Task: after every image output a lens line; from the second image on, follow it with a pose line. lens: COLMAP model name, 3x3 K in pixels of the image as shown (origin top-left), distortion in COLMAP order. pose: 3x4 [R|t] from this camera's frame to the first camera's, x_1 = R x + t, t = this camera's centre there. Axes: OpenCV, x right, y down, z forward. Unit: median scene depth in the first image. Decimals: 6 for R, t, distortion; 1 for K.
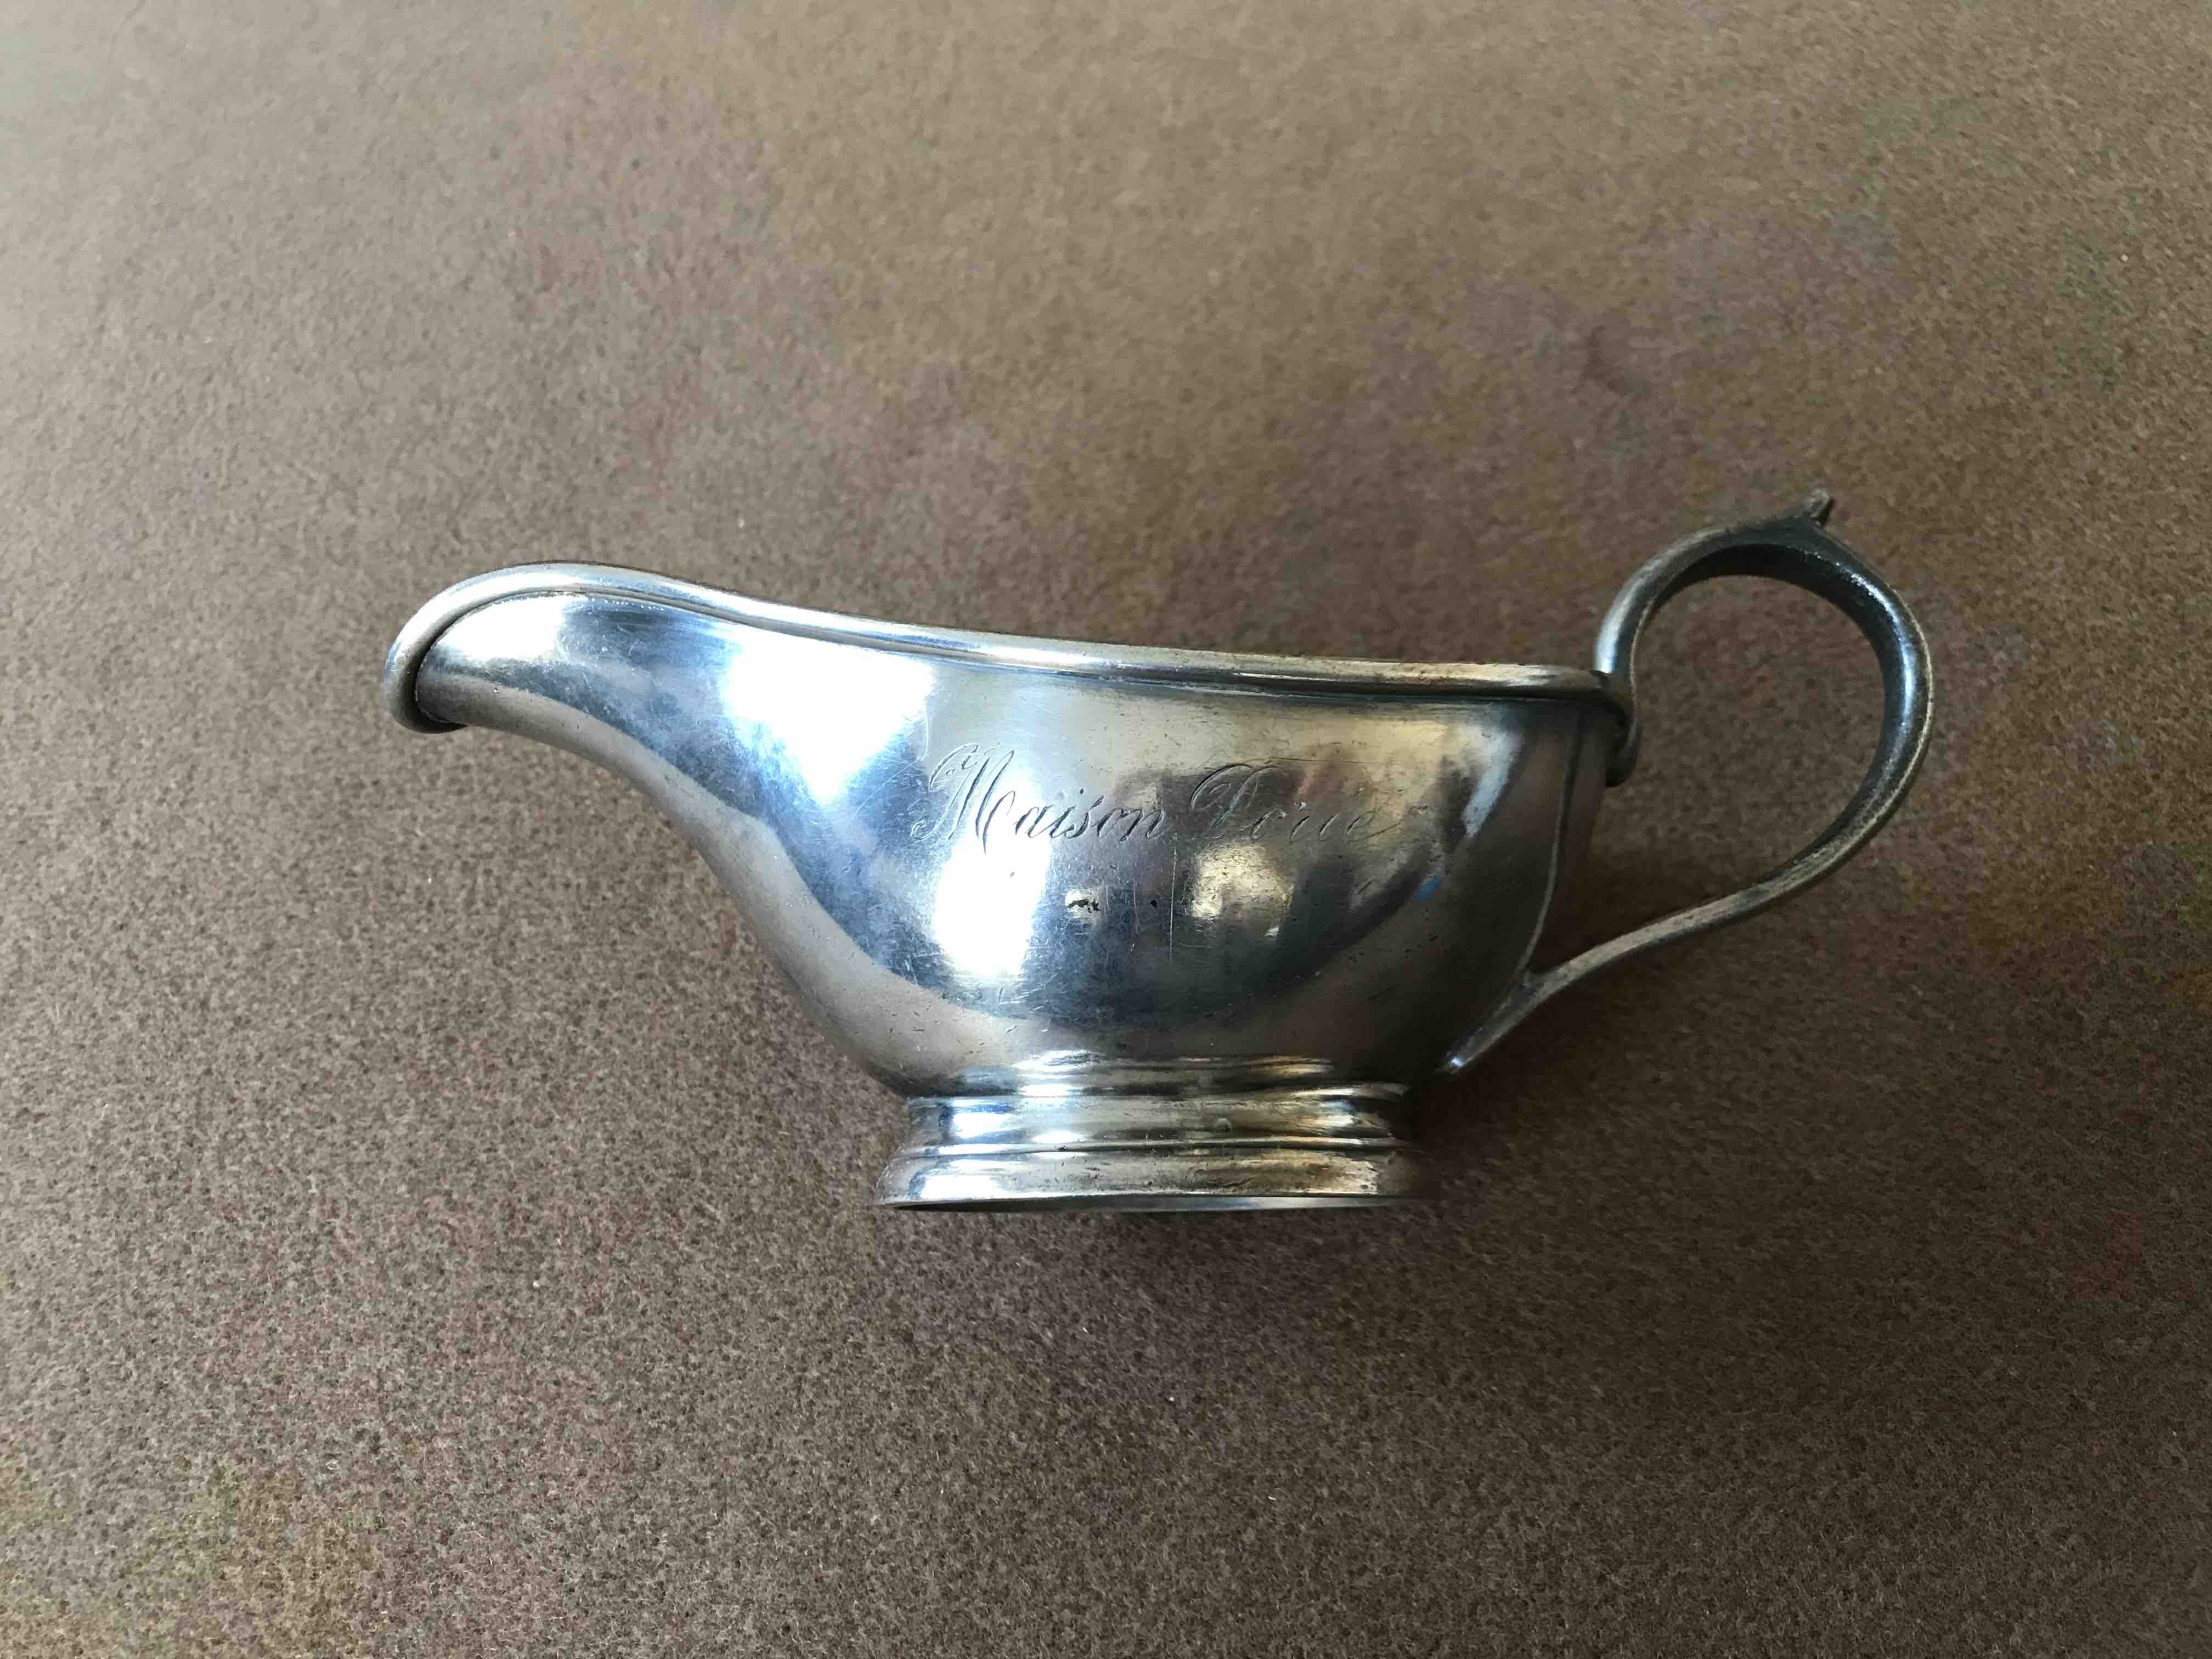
lens RADIAL K [[1785.6, 0, 1113.6], [0, 1785.6, 814.1], [0, 0, 1]] dist [-0.024958, 0.036924]
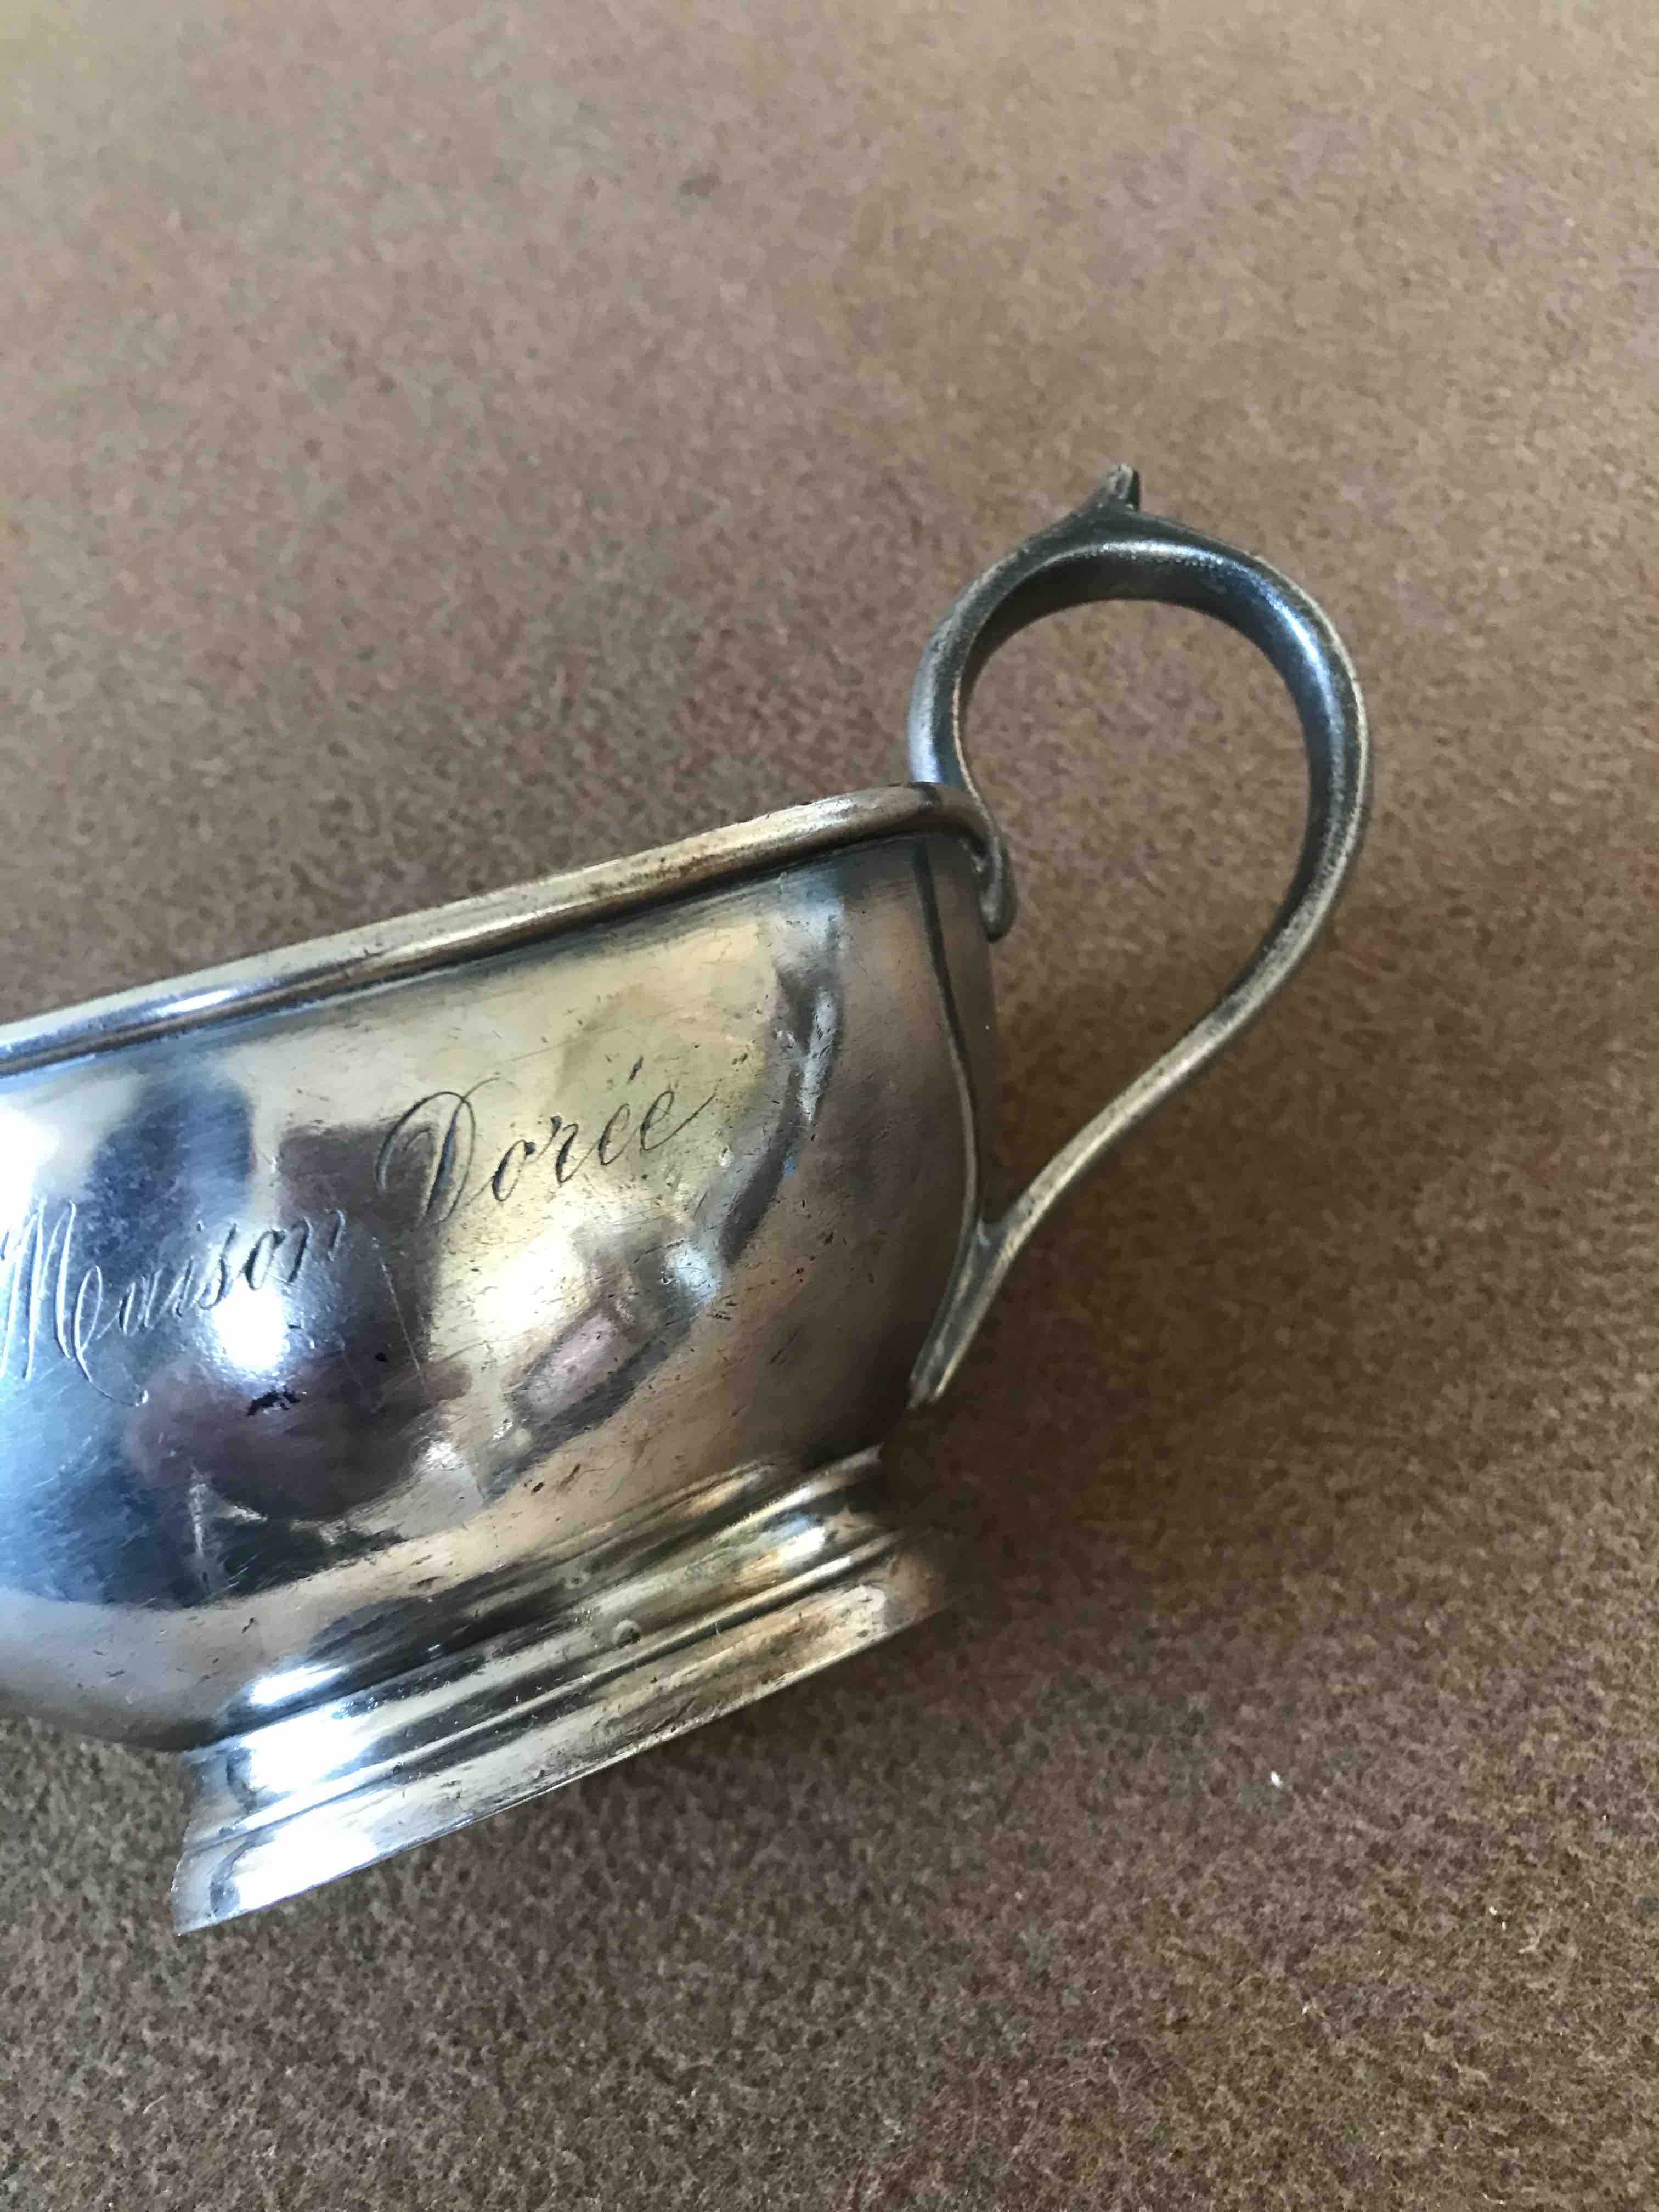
lens RADIAL K [[1785.6, 0, 849.6], [0, 1785.6, 1110.9], [0, 0, 1]] dist [-0.024958, 0.036924]
pose [[0.922560, -0.350983, 0.160294, 0.093375], [0.352328, 0.935643, 0.020908, 0.013991], [-0.157317, 0.037187, 0.986848, 0.333802]]
